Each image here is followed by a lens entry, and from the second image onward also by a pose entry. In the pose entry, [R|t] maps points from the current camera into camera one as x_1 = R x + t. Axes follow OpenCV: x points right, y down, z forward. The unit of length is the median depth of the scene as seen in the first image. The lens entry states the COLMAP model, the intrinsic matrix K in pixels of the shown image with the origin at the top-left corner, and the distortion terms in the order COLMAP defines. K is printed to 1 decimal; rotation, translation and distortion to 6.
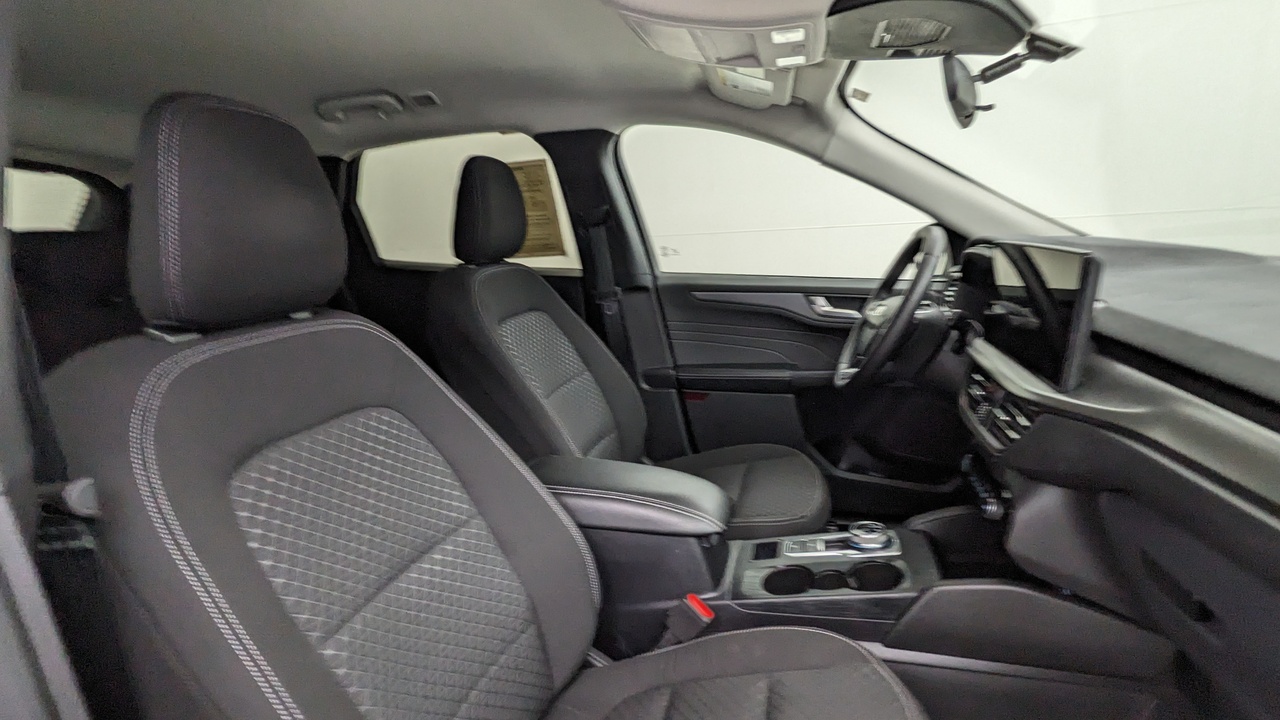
lens RADIAL K [[607.4, 0, 648.2], [0, 607.4, 358.0], [0, 0, 1]] dist [-0.015954, -0.000071]
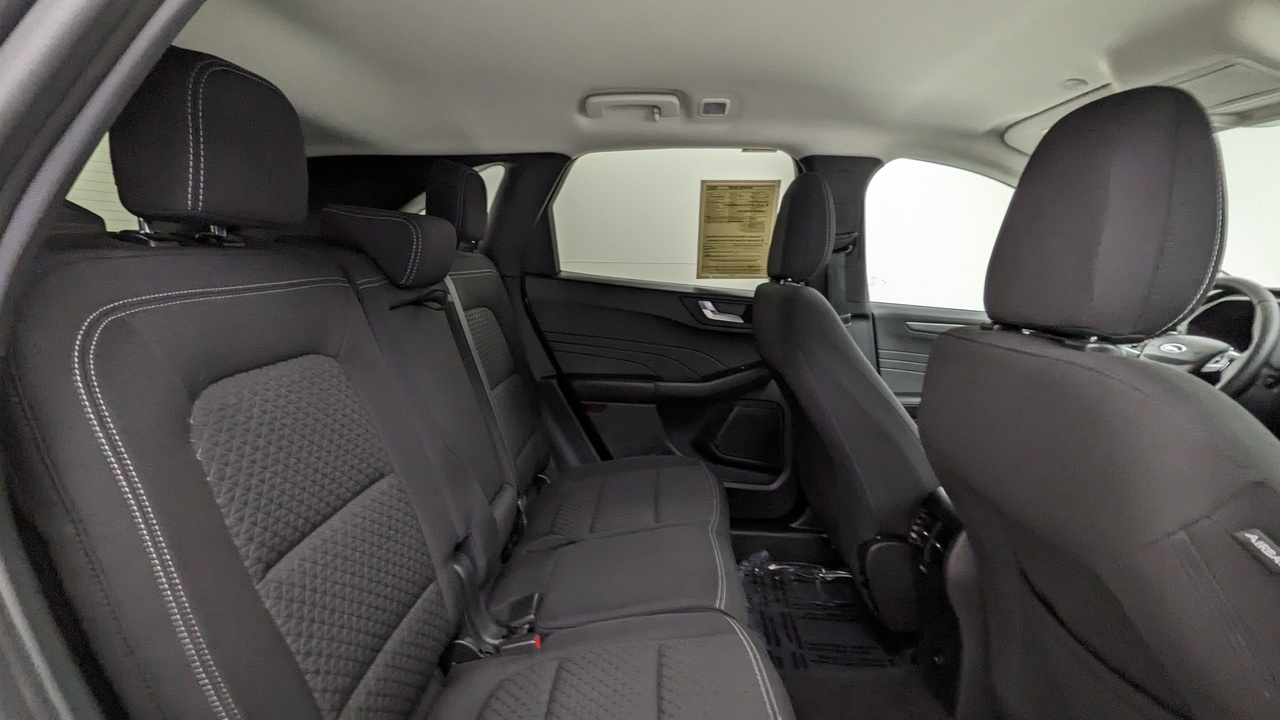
lens RADIAL K [[607.4, 0, 637.4], [0, 607.4, 361.9], [0, 0, 1]] dist [-0.015954, -0.000071]
pose [[0.970742, 0.026808, 0.238623, -0.756630], [-0.019635, 0.999283, -0.032386, 0.001358], [-0.239320, 0.026753, 0.970572, 0.138567]]
